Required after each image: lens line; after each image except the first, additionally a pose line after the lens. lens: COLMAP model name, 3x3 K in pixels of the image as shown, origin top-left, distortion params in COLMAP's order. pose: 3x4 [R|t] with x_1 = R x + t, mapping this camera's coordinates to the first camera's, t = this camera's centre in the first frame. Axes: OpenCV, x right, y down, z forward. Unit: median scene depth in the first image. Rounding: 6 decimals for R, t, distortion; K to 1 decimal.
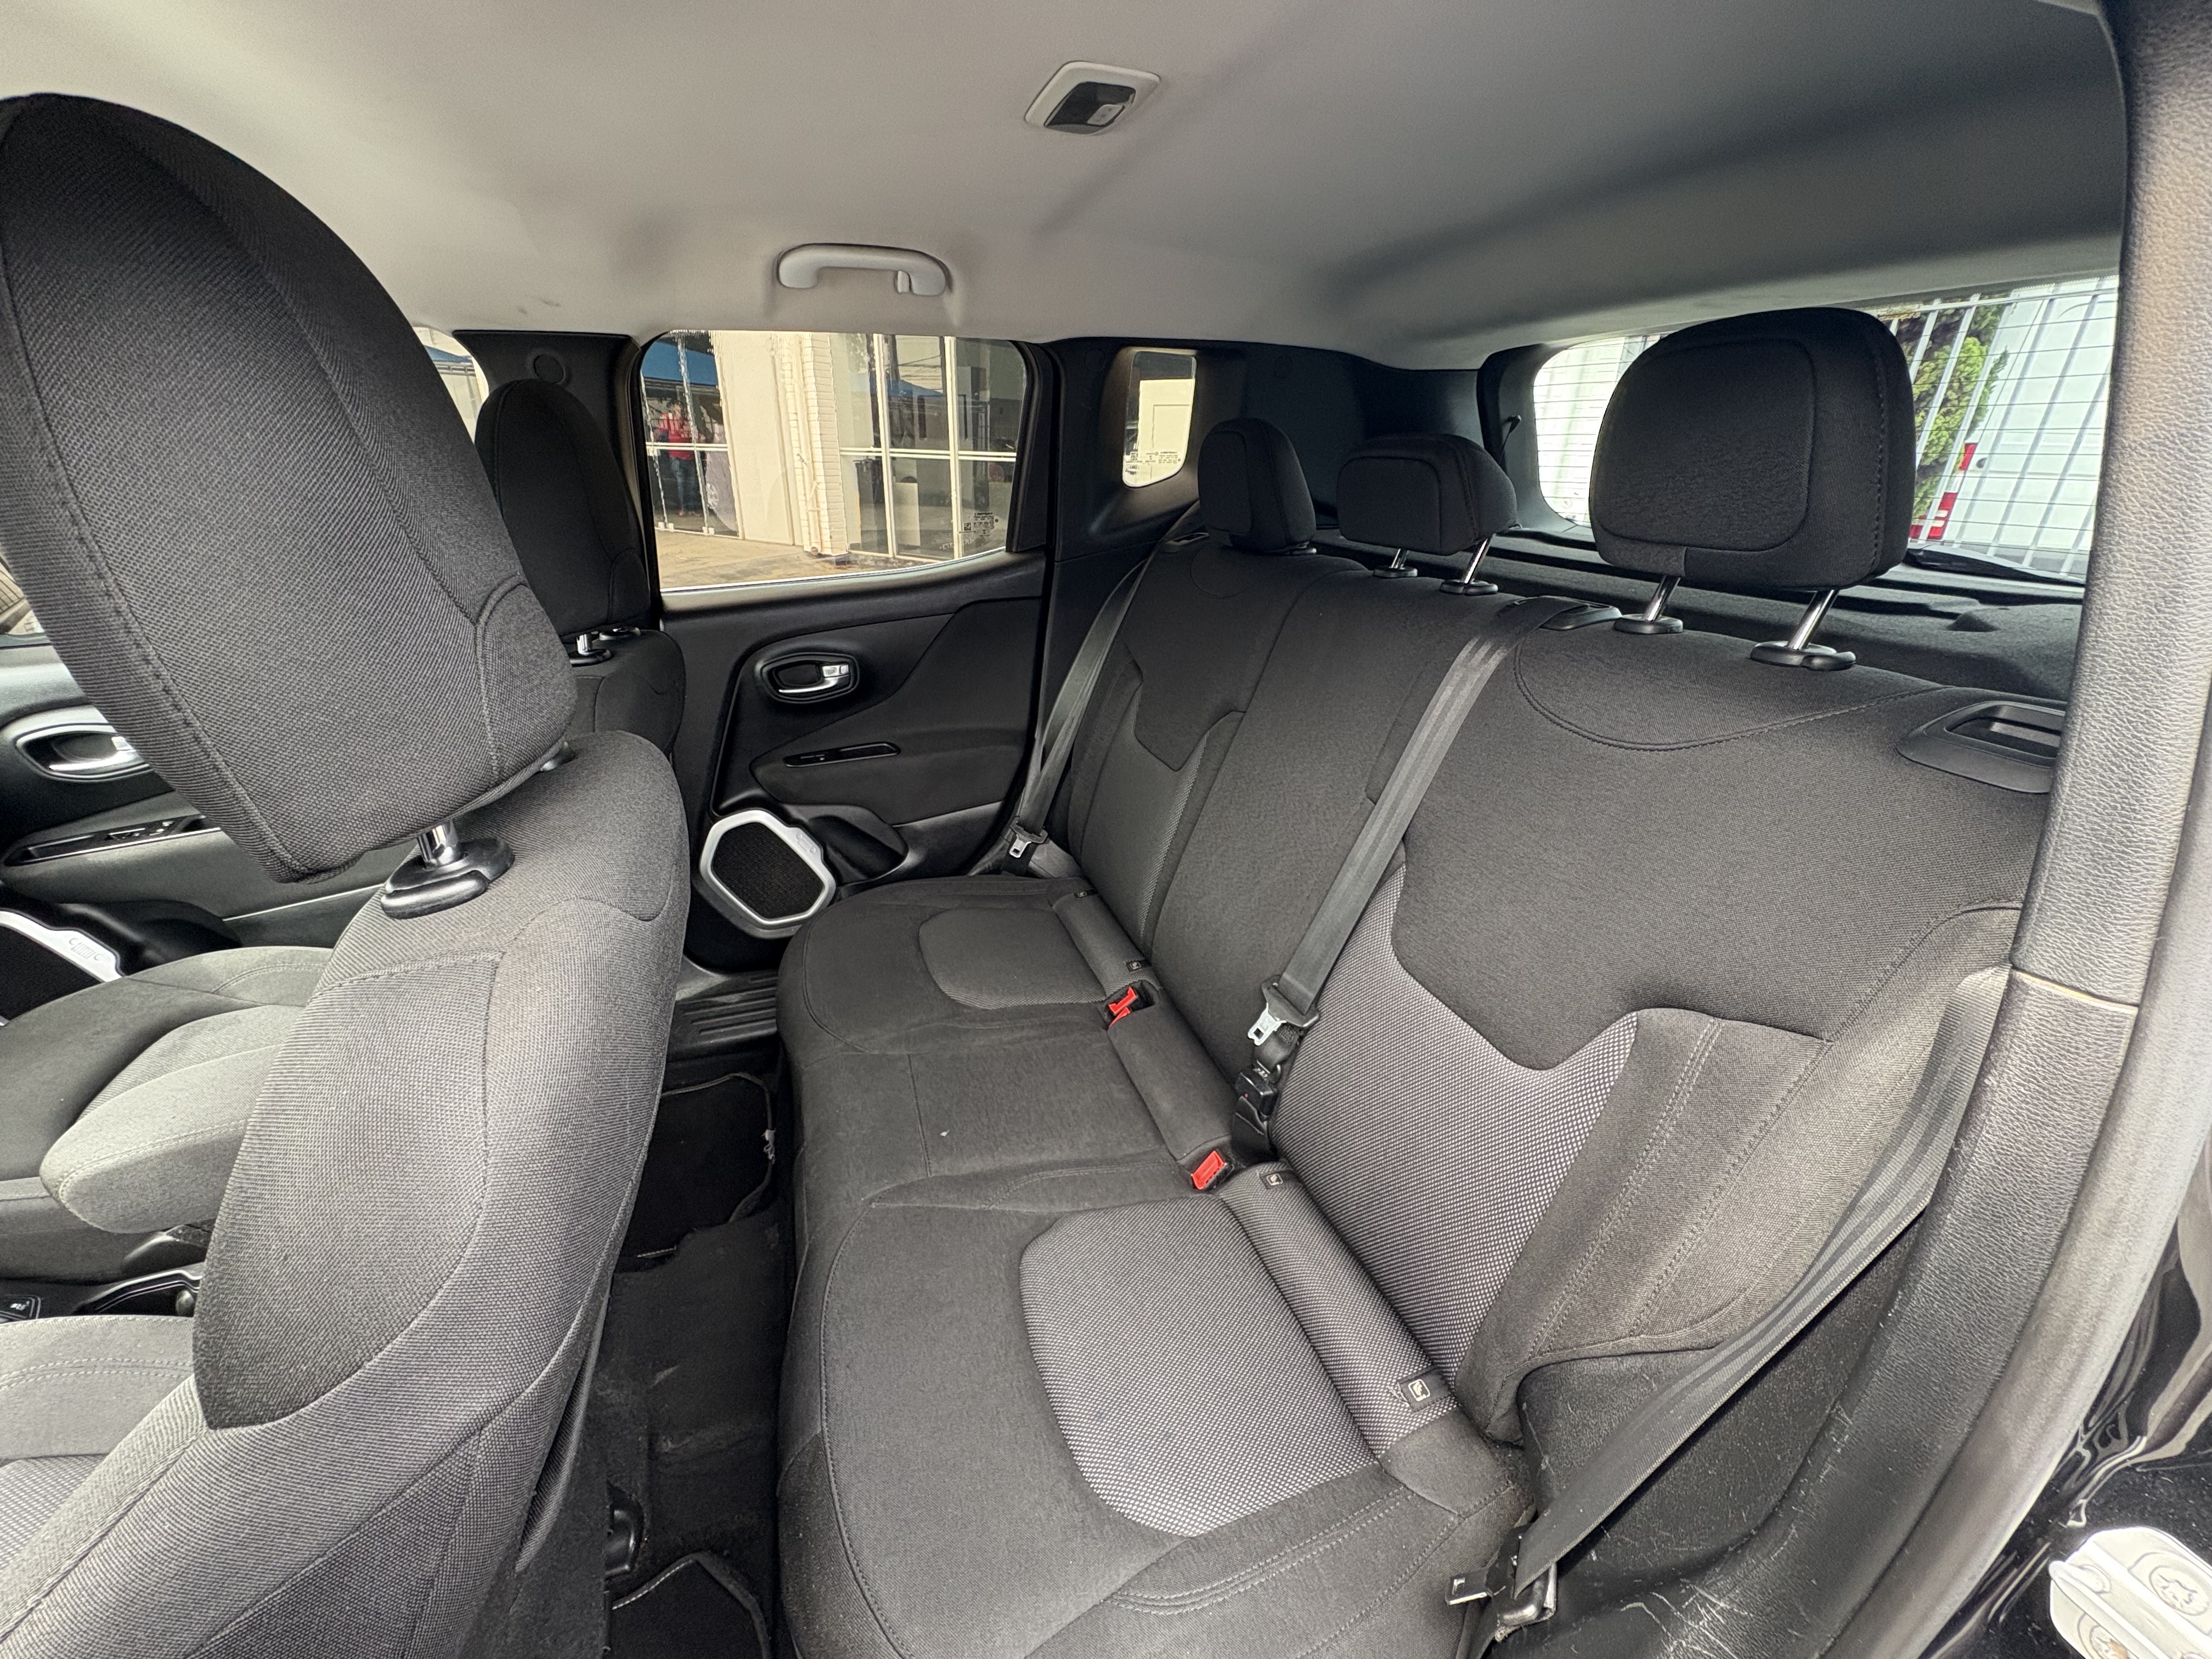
lens RADIAL K [[878.3, 0, 1097.2], [0, 878.3, 838.0], [0, 0, 1]] dist [0.003455, -0.001477]
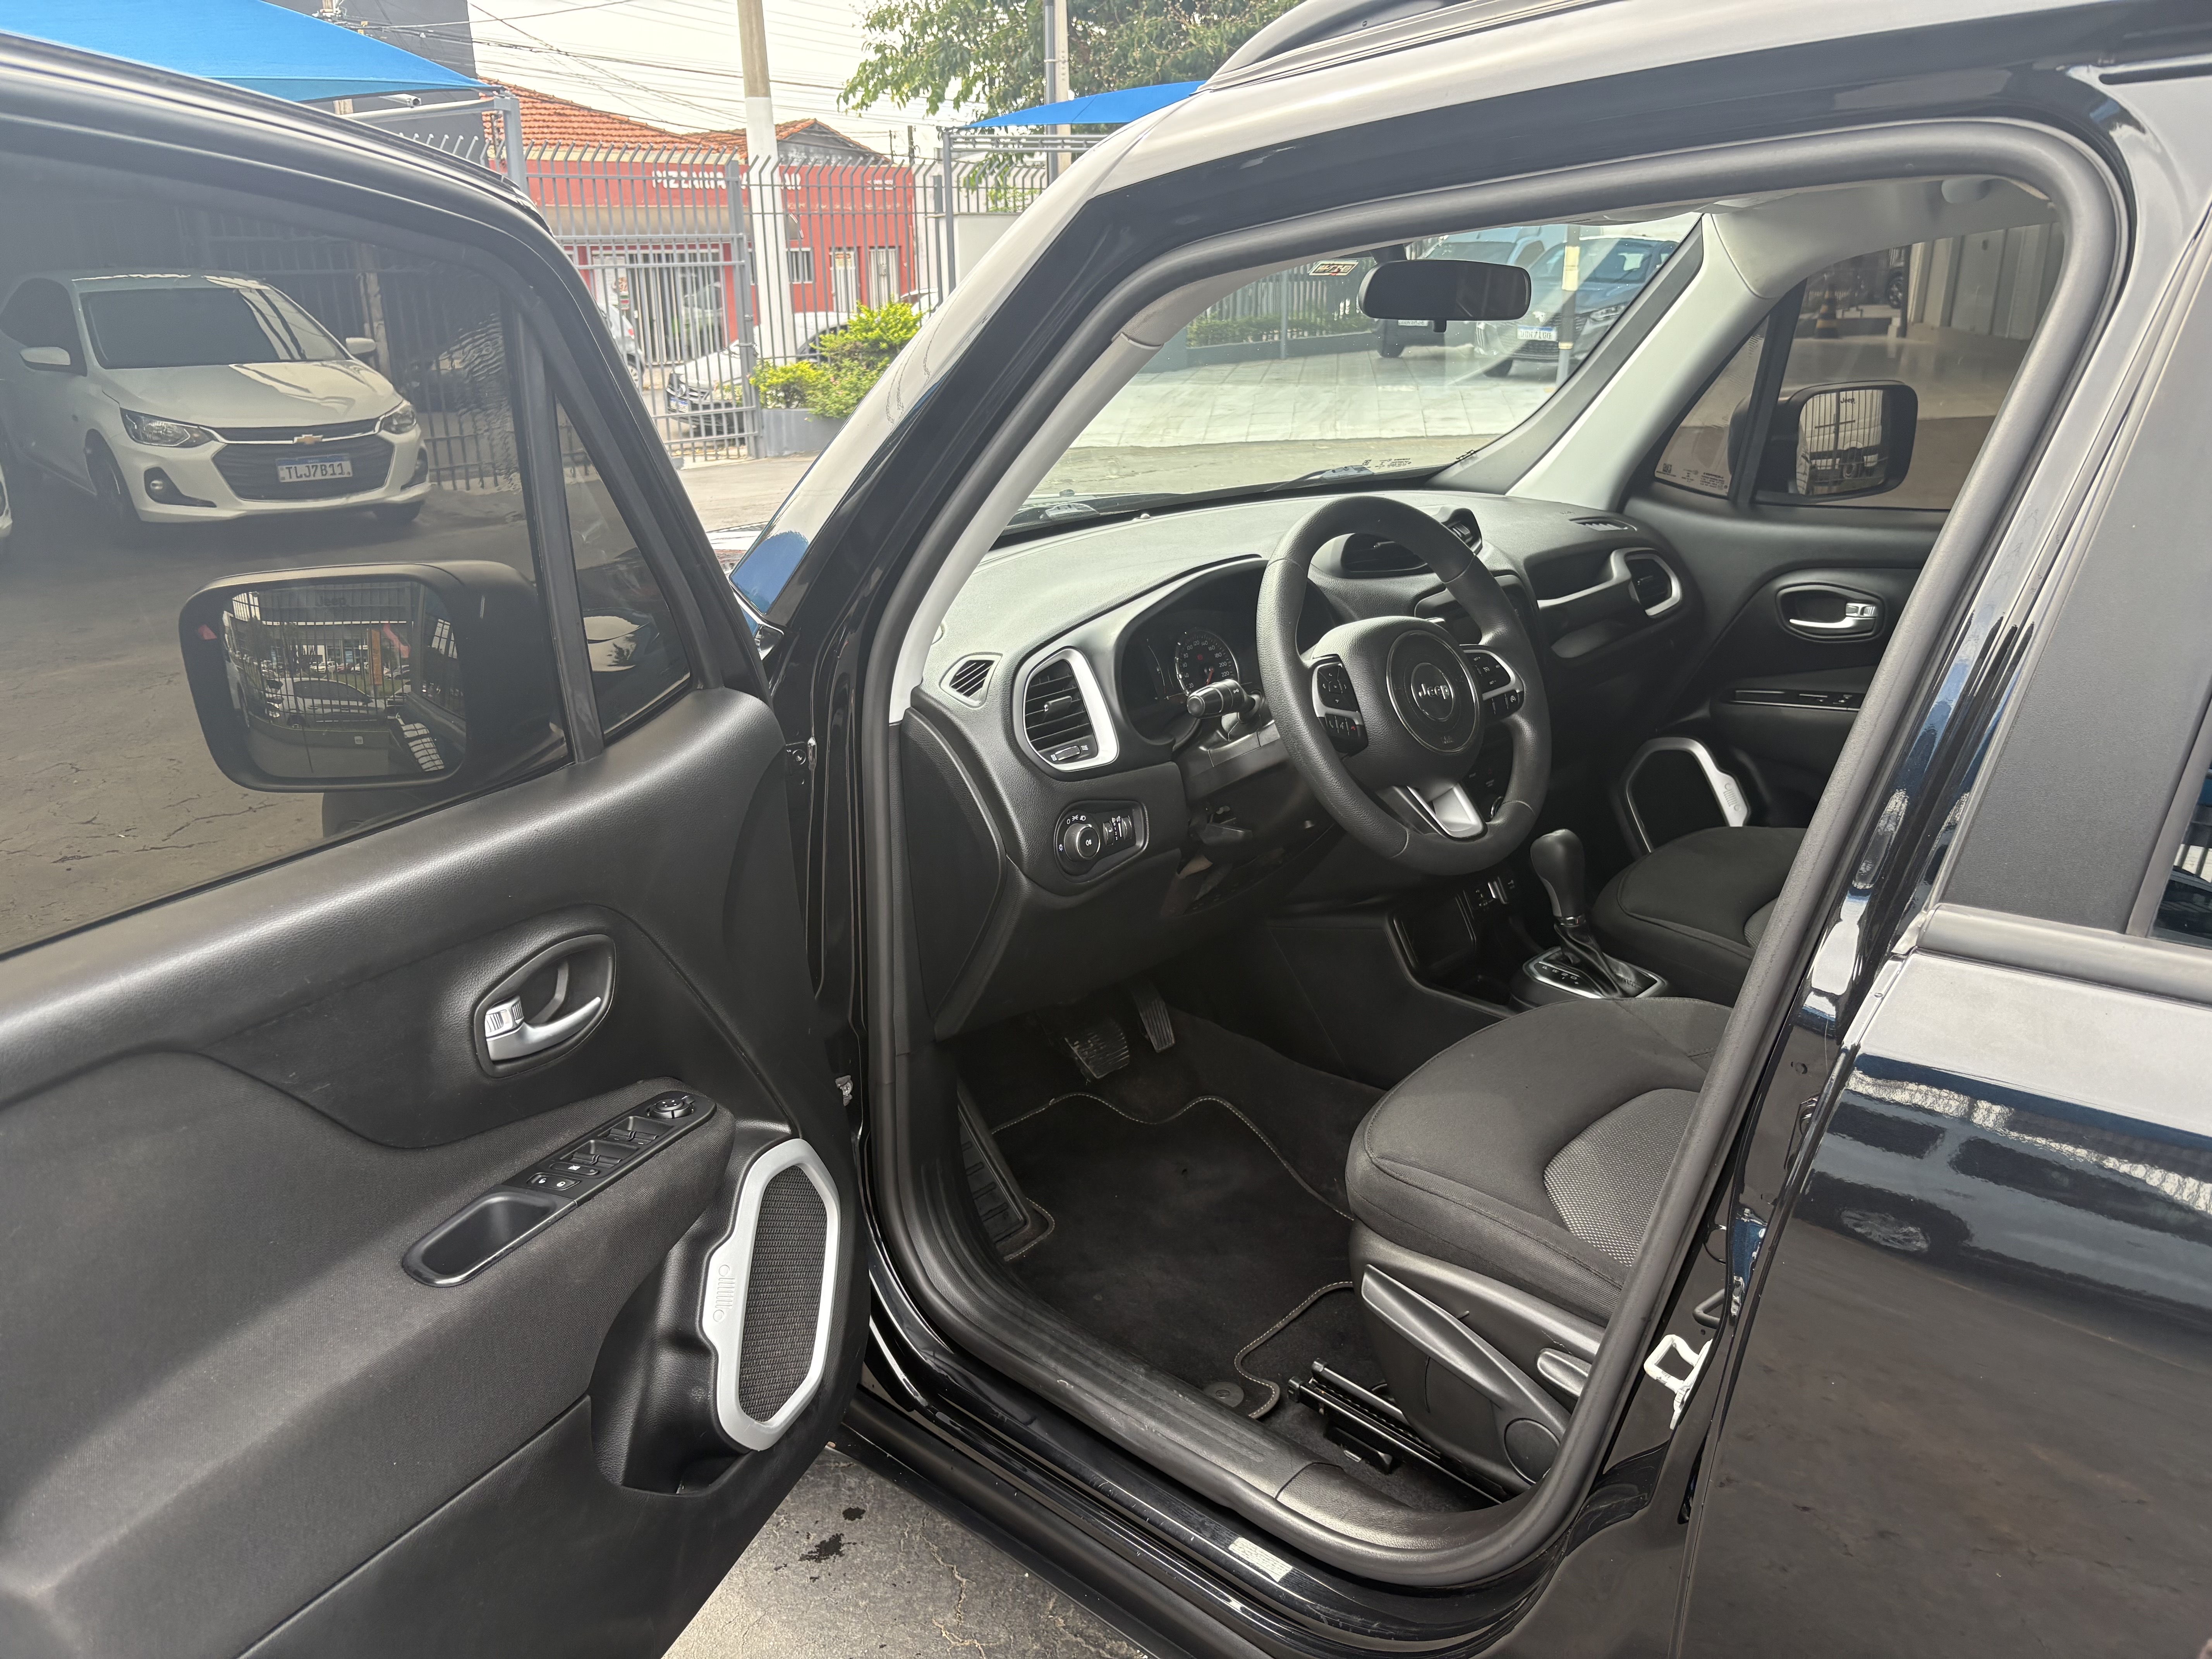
lens RADIAL K [[1690.8, 0, 1096.0], [0, 1690.8, 830.6], [0, 0, 1]] dist [0.058757, -0.072171]
pose [[0.461362, 0.270820, -0.844868, 0.155314], [-0.340787, 0.933316, 0.113076, 0.154151], [0.819151, 0.235751, 0.522889, -0.507662]]
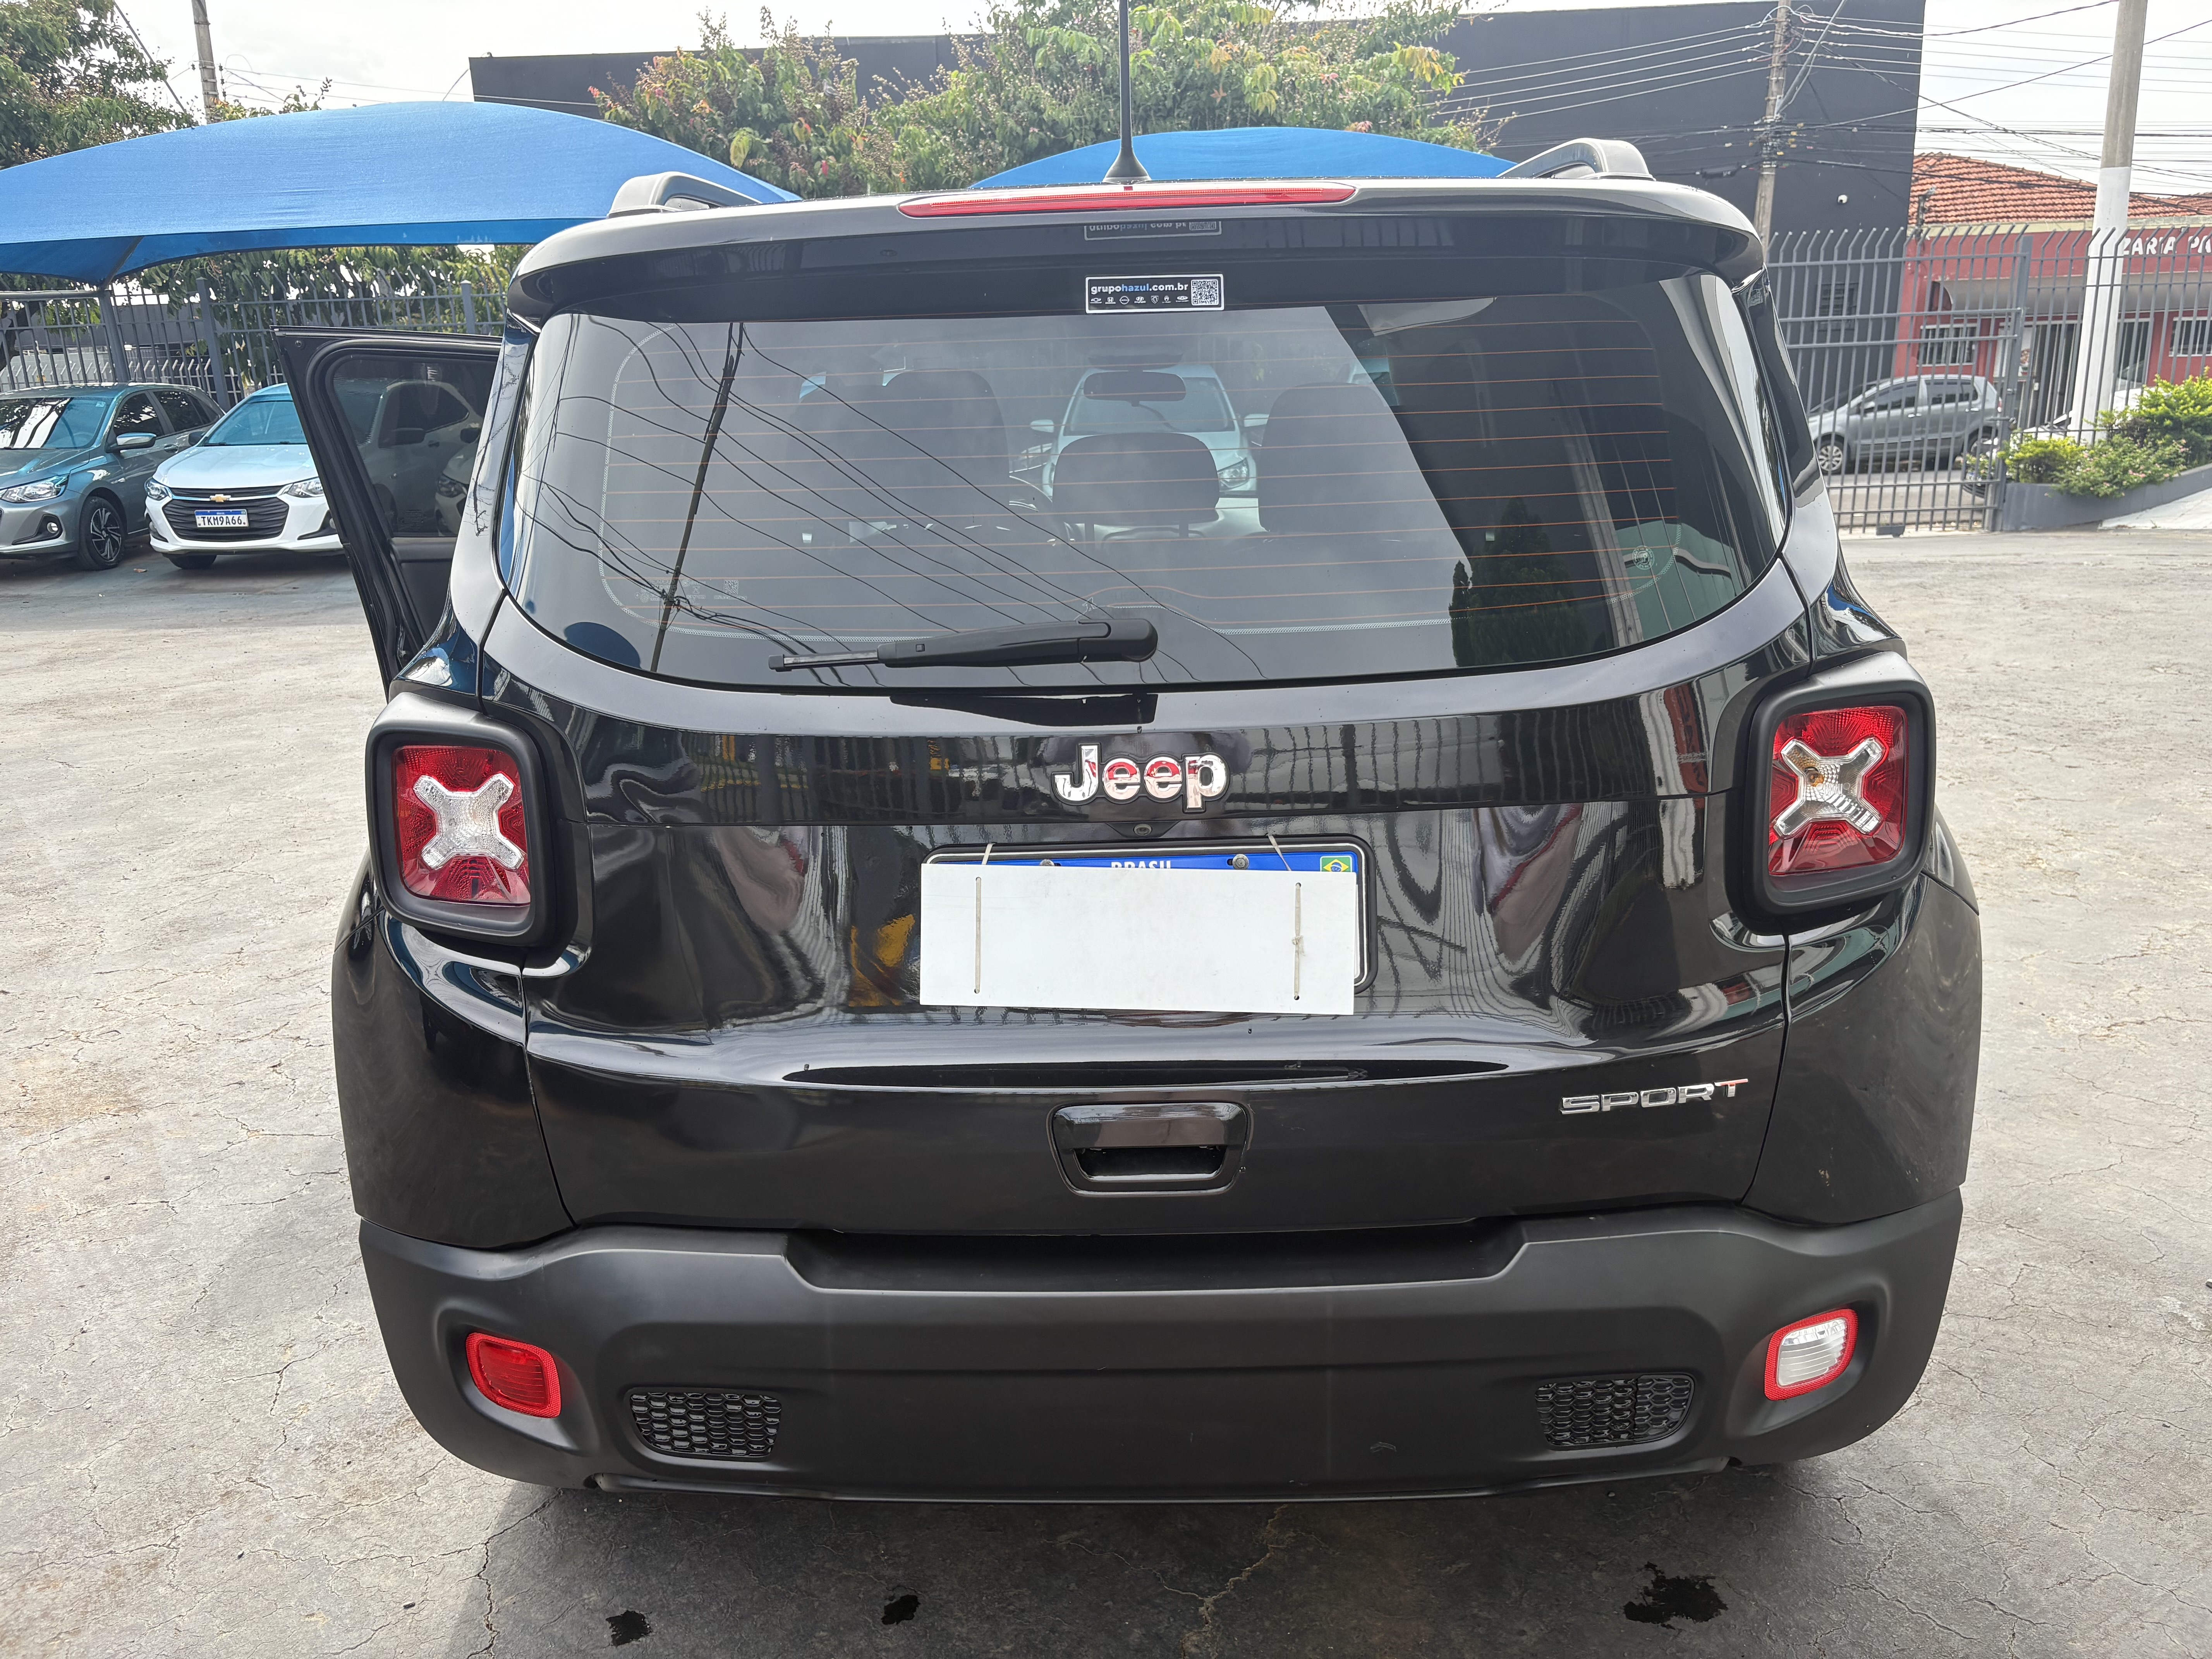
lens RADIAL K [[1690.8, 0, 1104.9], [0, 1690.8, 832.0], [0, 0, 1]] dist [0.058757, -0.072171]
pose [[-0.345072, 0.252173, -0.904066, 1.482264], [-0.353721, 0.857268, 0.374131, -0.486811], [0.869372, 0.448889, -0.206620, 0.957794]]
